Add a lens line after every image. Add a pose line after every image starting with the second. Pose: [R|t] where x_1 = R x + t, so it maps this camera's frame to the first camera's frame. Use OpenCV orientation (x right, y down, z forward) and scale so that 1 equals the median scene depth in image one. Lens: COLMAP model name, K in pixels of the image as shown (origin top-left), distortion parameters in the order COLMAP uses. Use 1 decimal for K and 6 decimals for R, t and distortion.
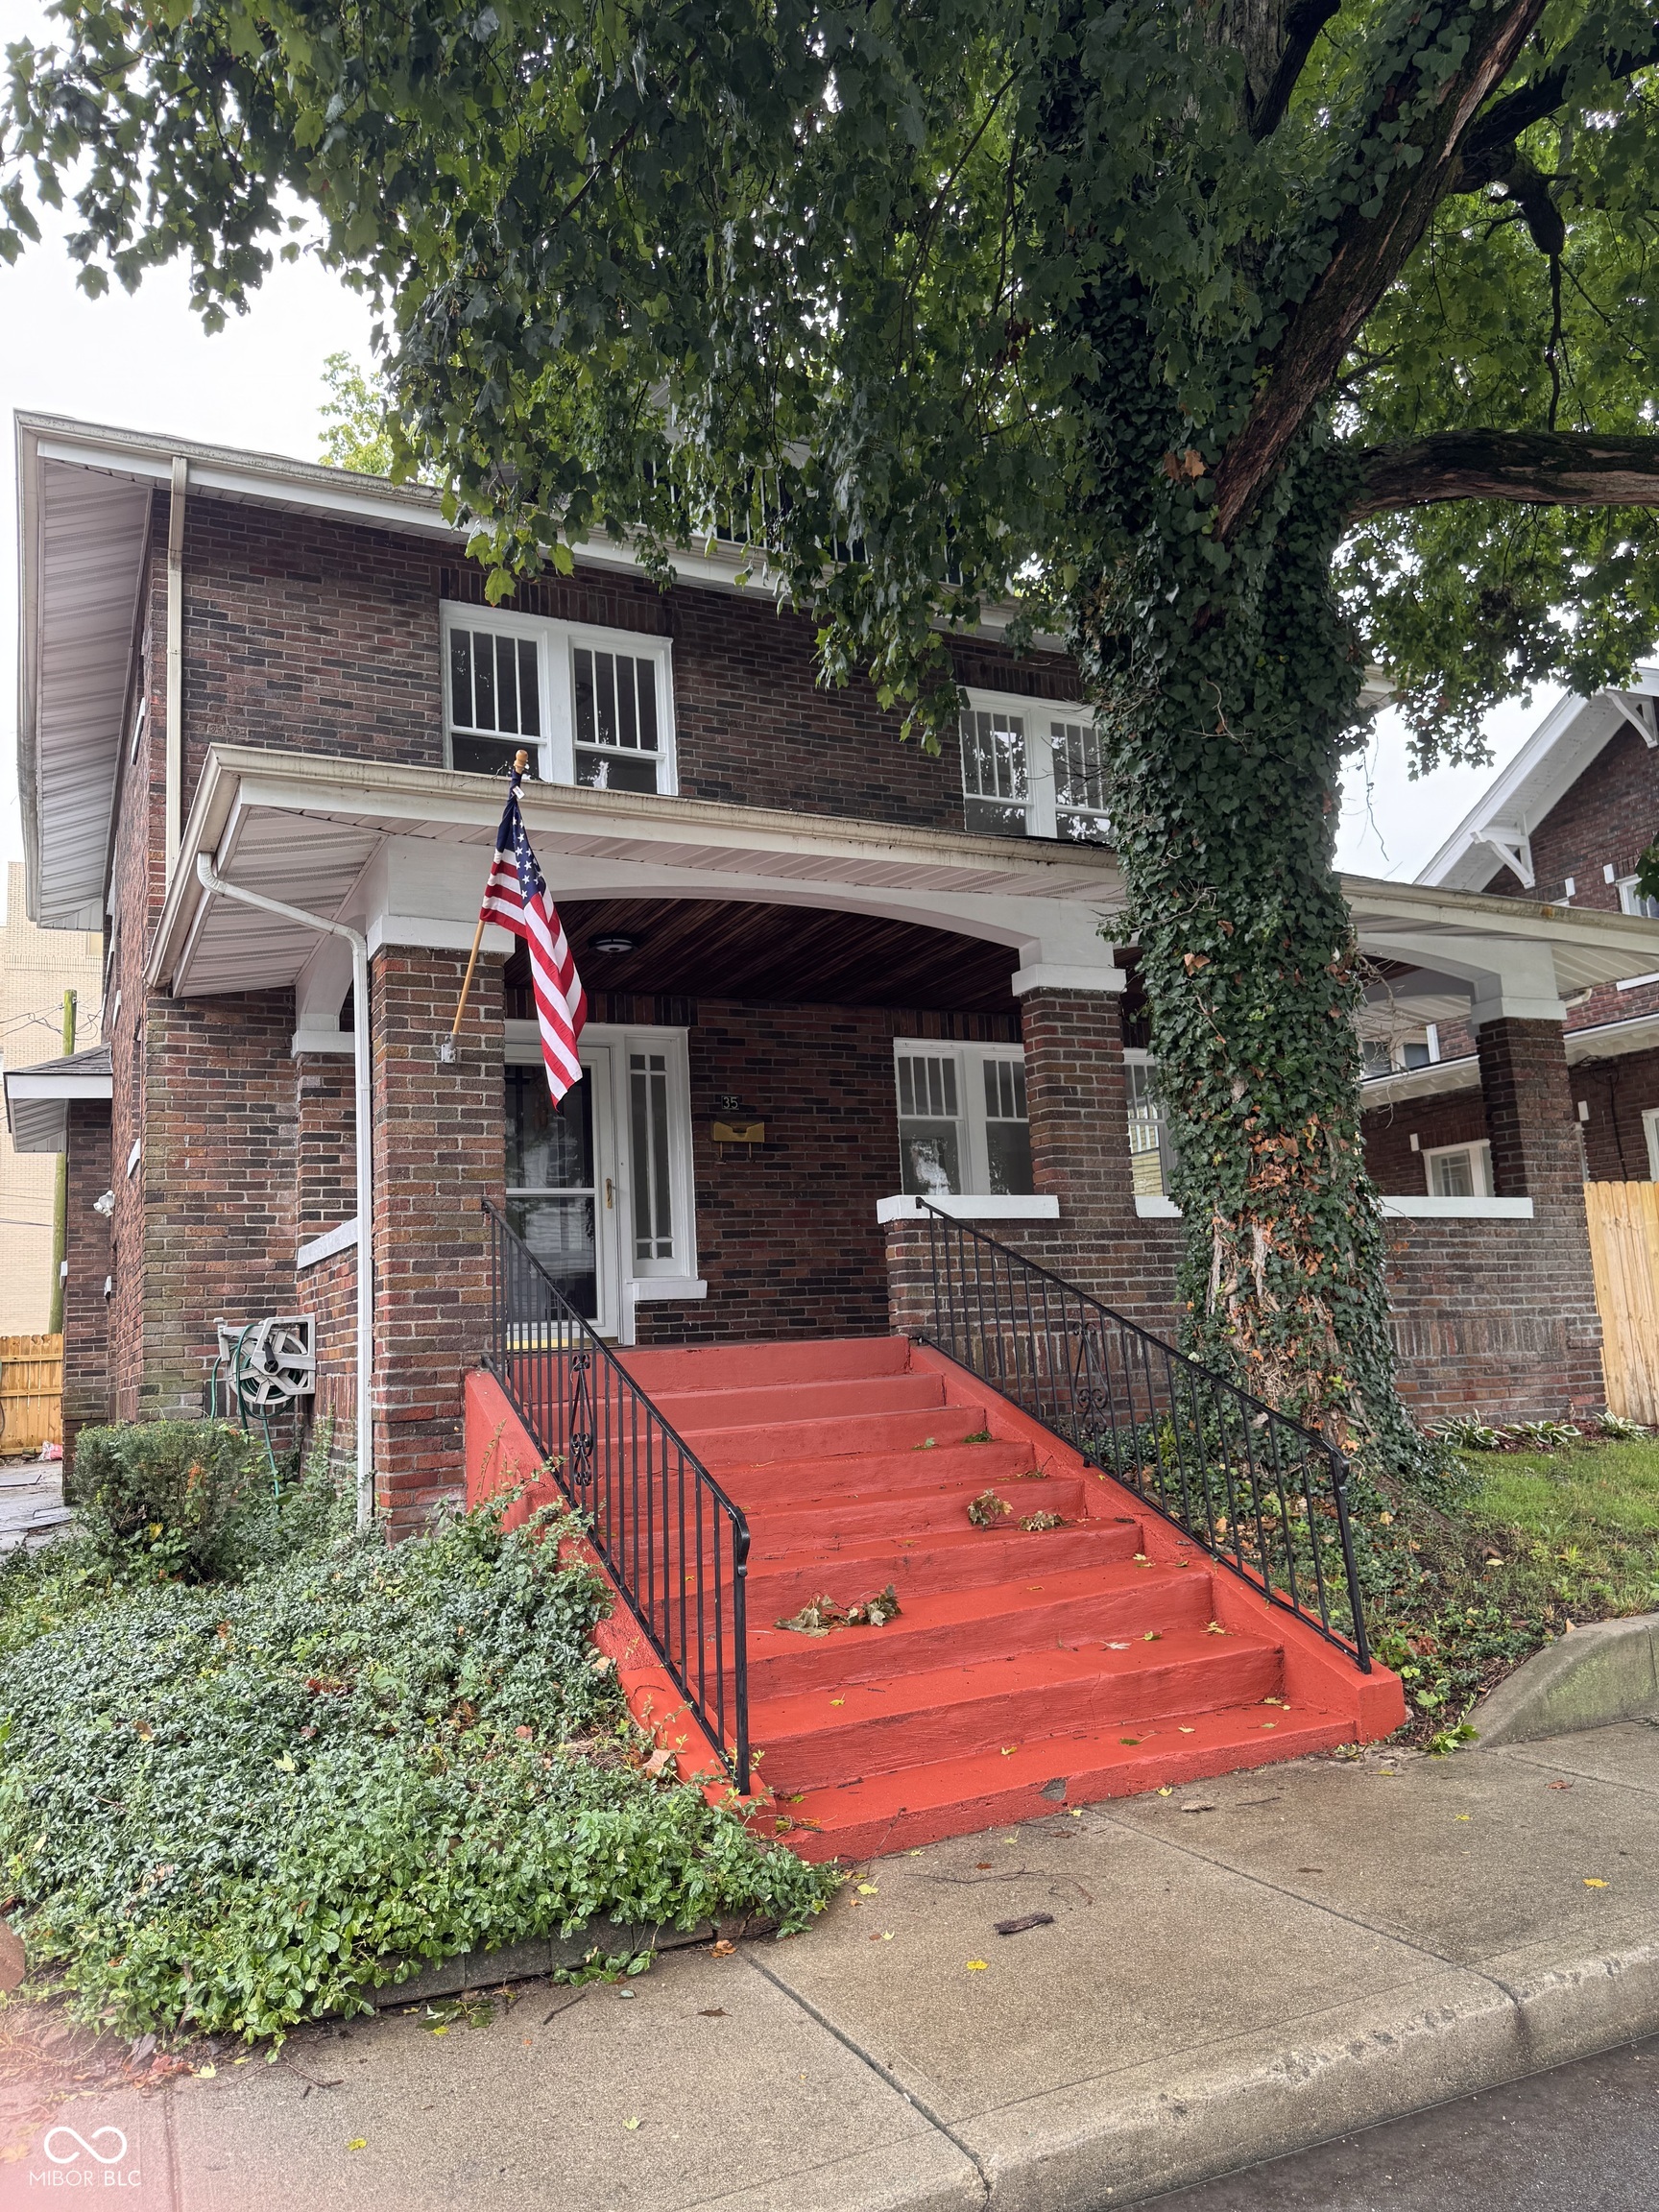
lens RADIAL K [[1616.9, 0, 829.5], [0, 1616.9, 1106.0], [0, 0, 1]] dist [0.091300, -0.172393]
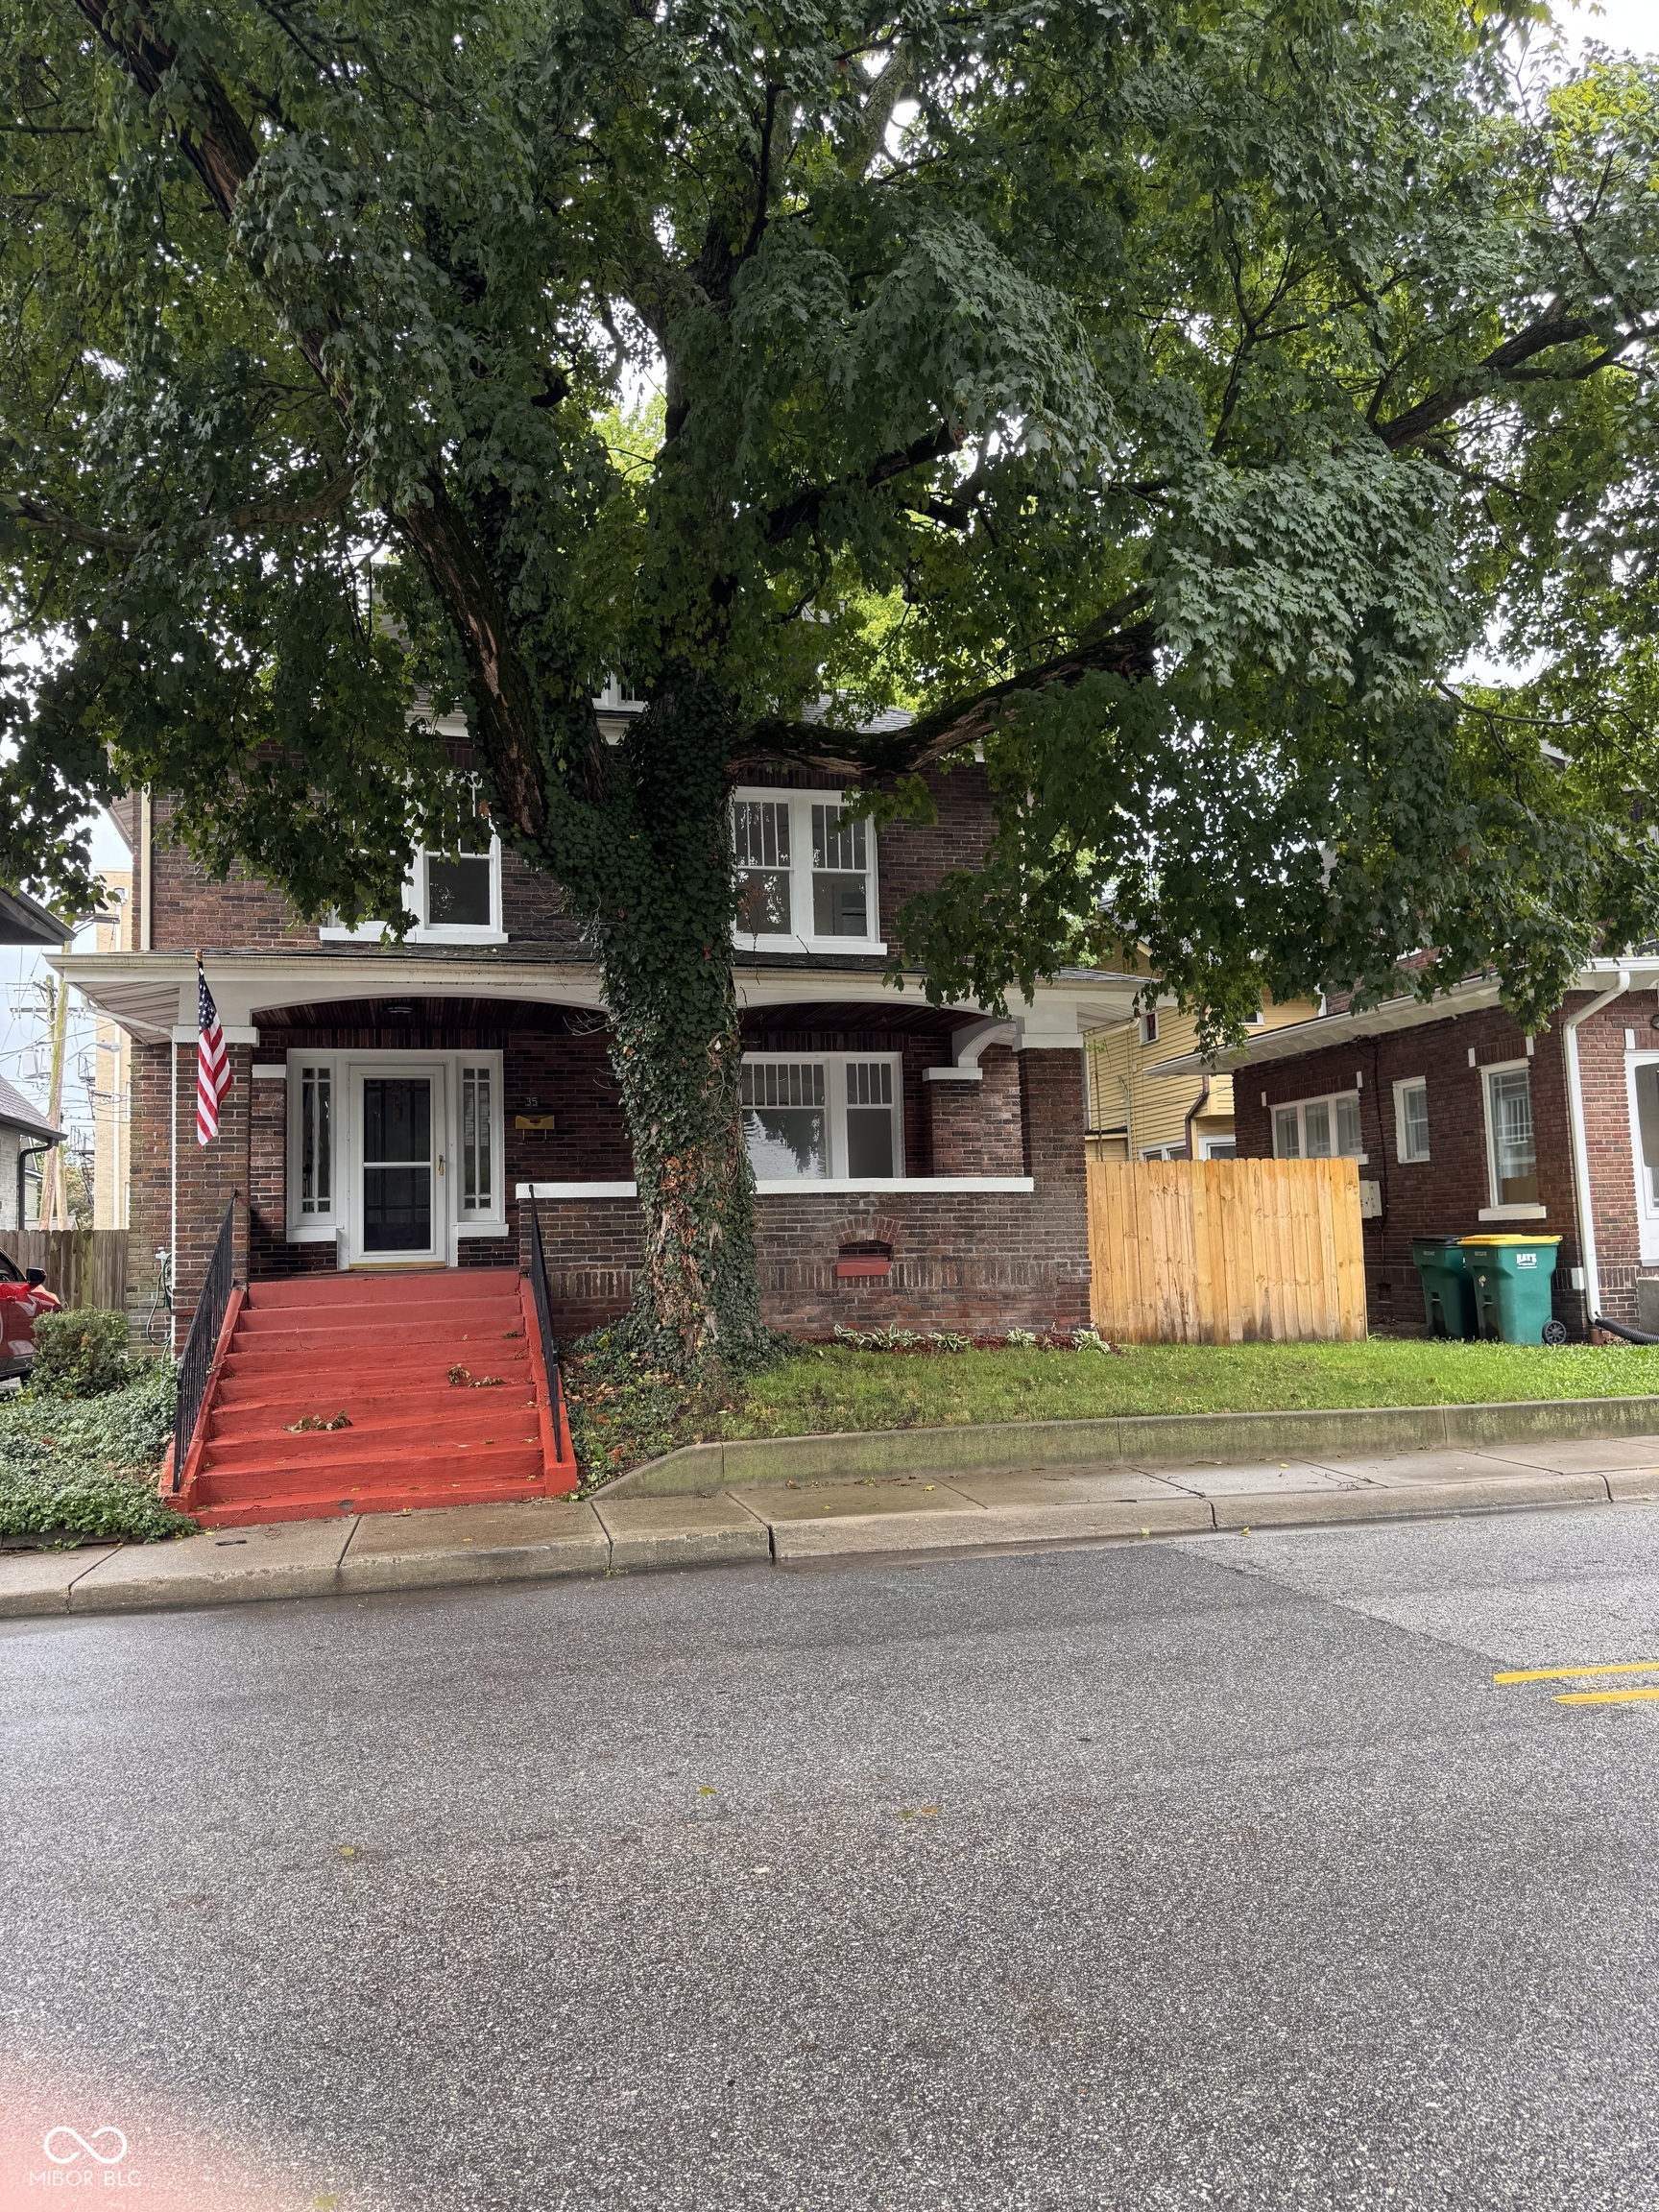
lens RADIAL K [[1616.9, 0, 829.5], [0, 1616.9, 1106.0], [0, 0, 1]] dist [0.091300, -0.172393]
pose [[0.980186, 0.002963, -0.198057, 0.495994], [0.009992, 0.997876, 0.064379, -0.090479], [0.197827, -0.065082, 0.978074, -0.373275]]
